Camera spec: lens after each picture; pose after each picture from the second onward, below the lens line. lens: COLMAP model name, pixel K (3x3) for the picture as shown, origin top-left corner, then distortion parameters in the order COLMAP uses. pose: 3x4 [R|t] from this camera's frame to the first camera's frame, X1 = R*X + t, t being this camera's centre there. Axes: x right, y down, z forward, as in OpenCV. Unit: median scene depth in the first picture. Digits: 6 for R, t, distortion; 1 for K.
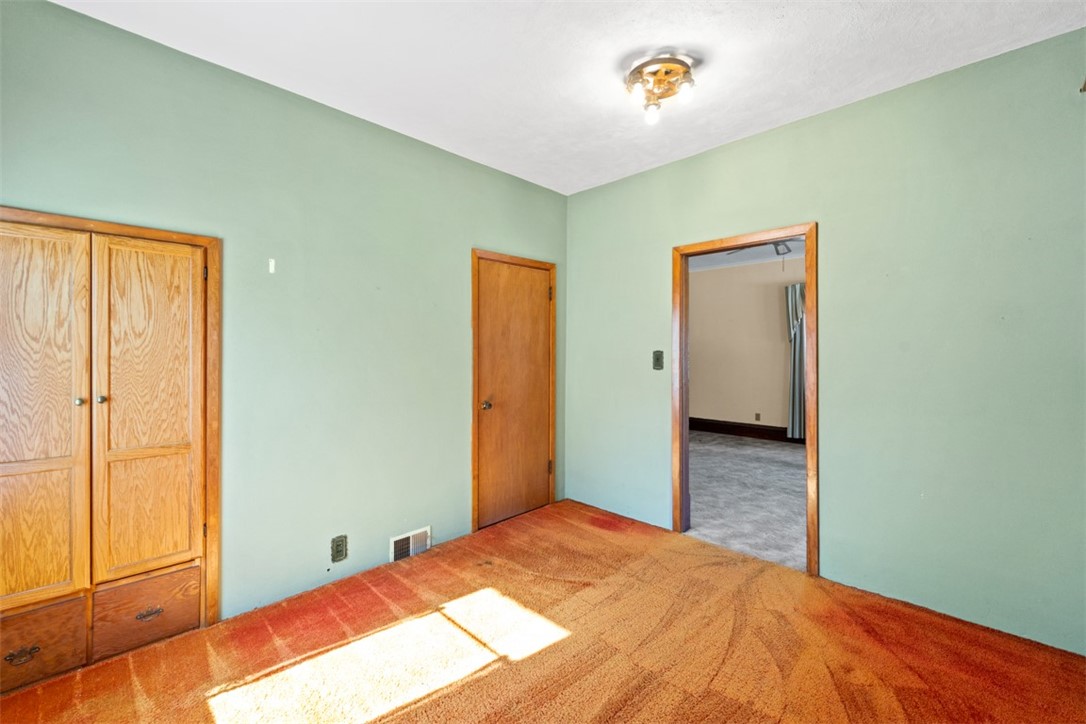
lens RADIAL K [[462.6, 0, 537.7], [0, 462.6, 343.4], [0, 0, 1]] dist [0.003820, -0.001627]
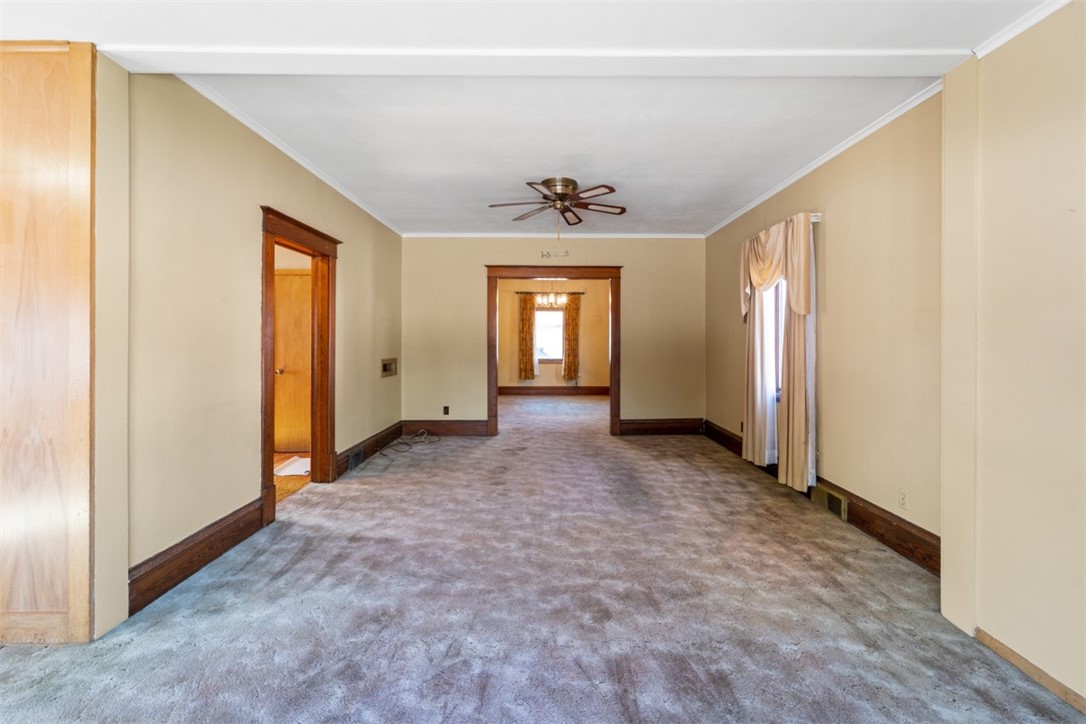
lens RADIAL K [[462.6, 0, 577.2], [0, 462.6, 333.4], [0, 0, 1]] dist [0.003820, -0.001627]
pose [[0.730194, 0.003813, -0.683229, 1.979361], [0.002172, 0.999966, 0.007902, -0.001671], [0.683236, -0.007254, 0.730162, 0.678030]]
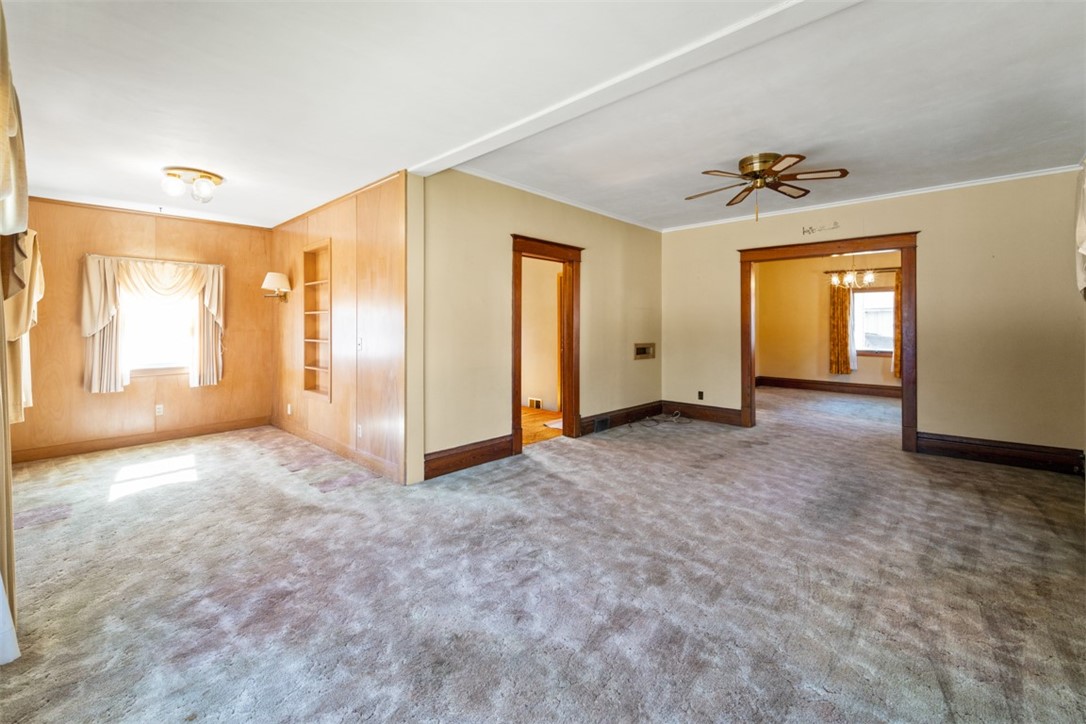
lens RADIAL K [[462.6, 0, 532.6], [0, 462.6, 317.5], [0, 0, 1]] dist [0.003820, -0.001627]
pose [[0.036283, -0.004936, -0.999329, 2.358064], [0.013654, 0.999897, -0.004443, -0.001342], [0.999248, -0.013483, 0.036346, 1.062384]]
